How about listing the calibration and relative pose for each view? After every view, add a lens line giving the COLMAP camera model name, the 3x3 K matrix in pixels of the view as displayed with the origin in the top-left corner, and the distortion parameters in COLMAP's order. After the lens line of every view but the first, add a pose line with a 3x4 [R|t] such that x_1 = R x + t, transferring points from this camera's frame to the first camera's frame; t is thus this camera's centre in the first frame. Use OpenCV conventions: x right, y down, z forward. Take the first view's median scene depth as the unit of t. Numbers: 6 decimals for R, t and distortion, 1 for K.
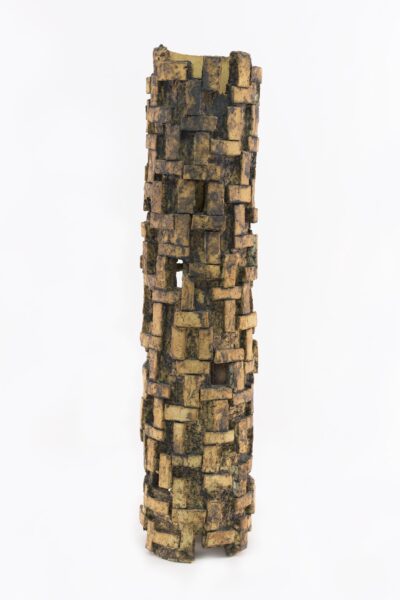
lens RADIAL K [[897.8, 0, 200.3], [0, 897.8, 300.0], [0, 0, 1]] dist [-0.002188, 0.000000]
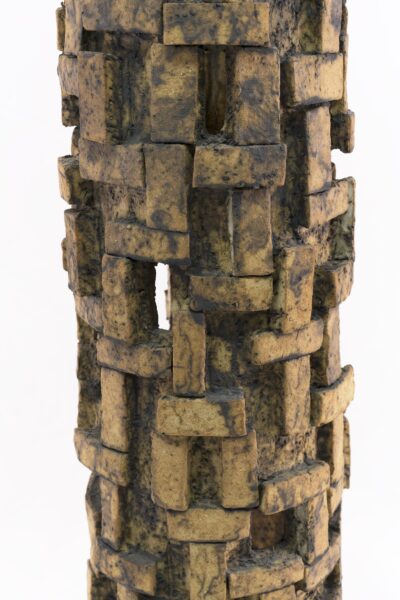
lens RADIAL K [[897.8, 0, 199.5], [0, 897.8, 299.8], [0, 0, 1]] dist [-0.002188, 0.000000]
pose [[0.997951, -0.050532, 0.039253, -0.023155], [0.043109, 0.984298, 0.171170, -0.093595], [-0.047286, -0.169127, 0.984459, 0.622214]]
